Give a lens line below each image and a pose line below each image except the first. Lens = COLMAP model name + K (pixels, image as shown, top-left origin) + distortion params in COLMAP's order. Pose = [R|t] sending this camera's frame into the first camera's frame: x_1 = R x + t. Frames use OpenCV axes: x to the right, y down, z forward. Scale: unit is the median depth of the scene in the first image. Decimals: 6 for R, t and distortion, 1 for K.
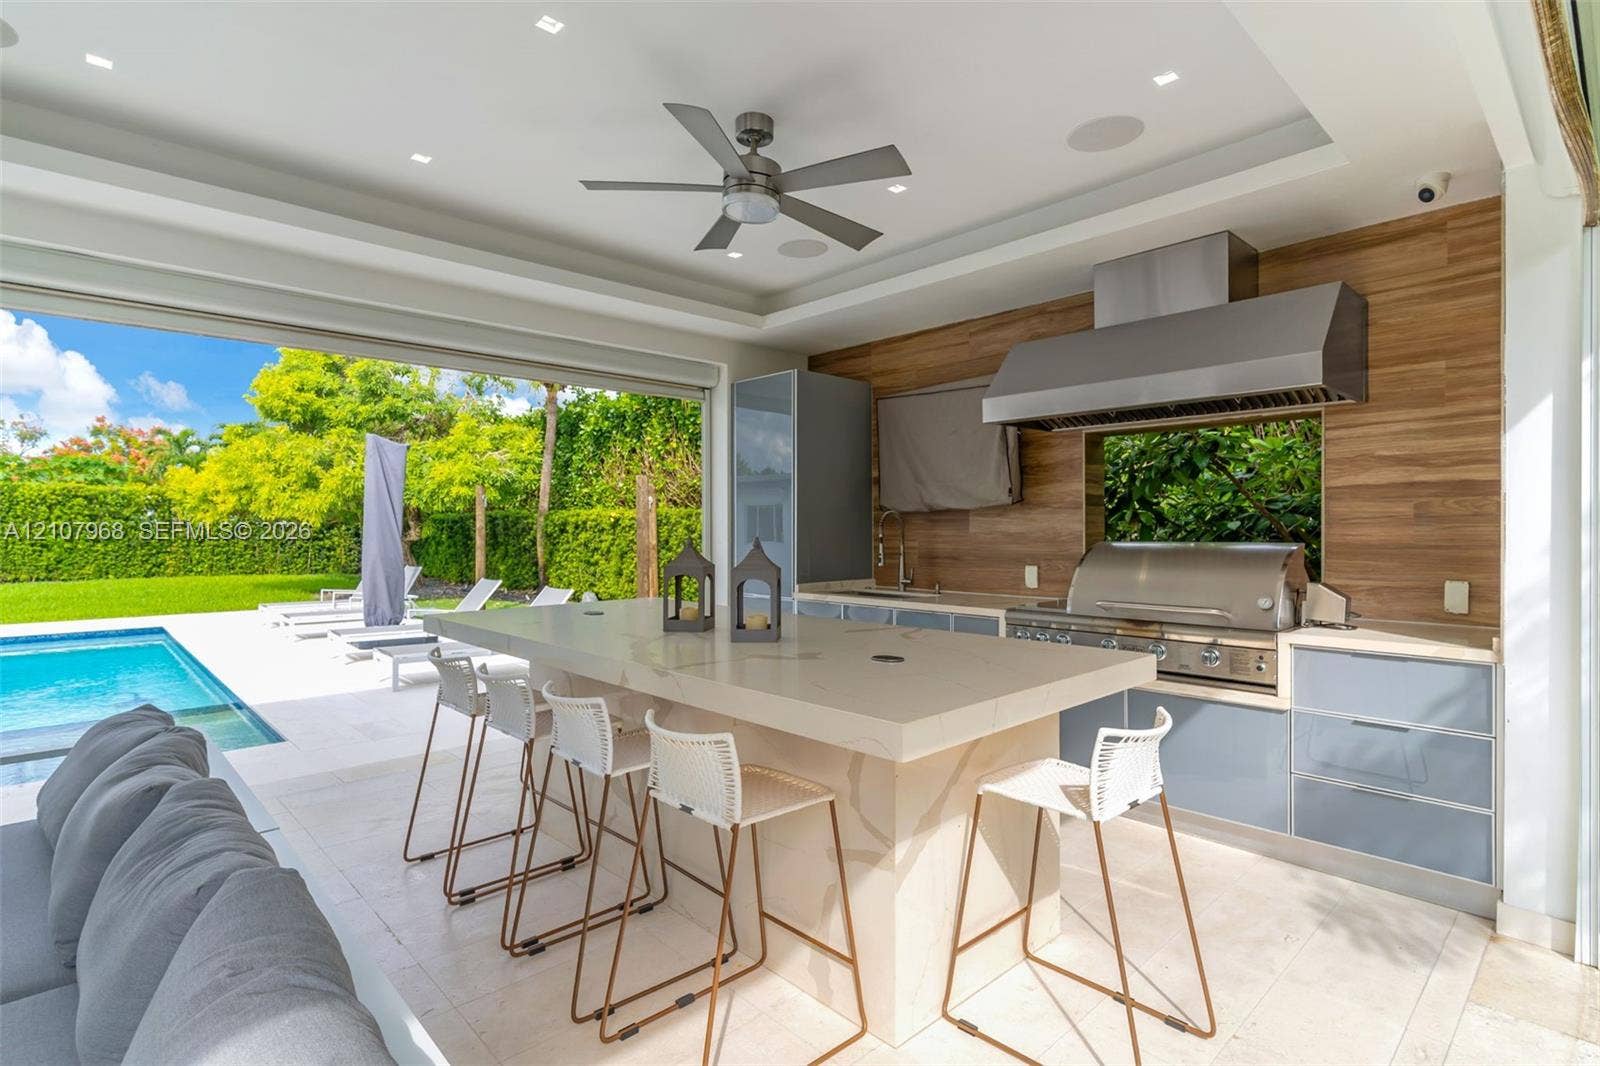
lens RADIAL K [[784.5, 0, 799.8], [0, 784.5, 530.5], [0, 0, 1]] dist [0.002821, -0.000144]
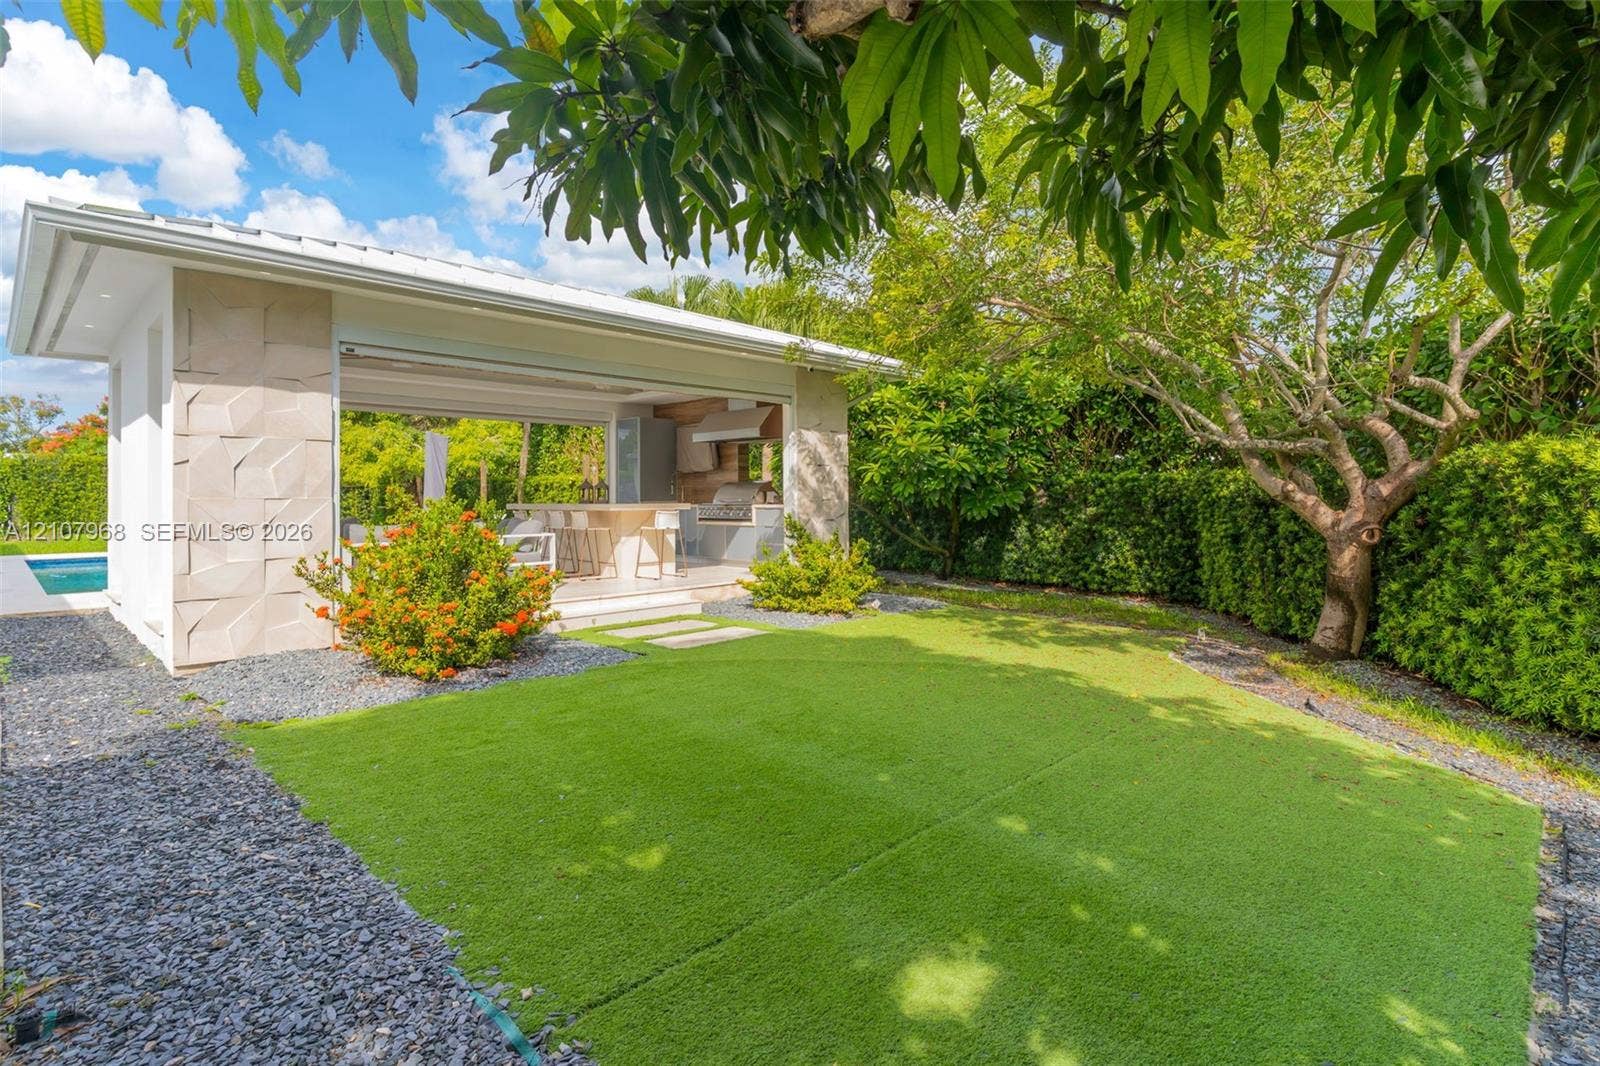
lens RADIAL K [[784.5, 0, 804.0], [0, 784.5, 494.5], [0, 0, 1]] dist [0.002821, -0.000144]
pose [[0.998814, -0.005418, 0.048386, 0.139133], [0.005686, 0.999969, -0.005396, 0.021396], [-0.048356, 0.005665, 0.998814, -0.539270]]
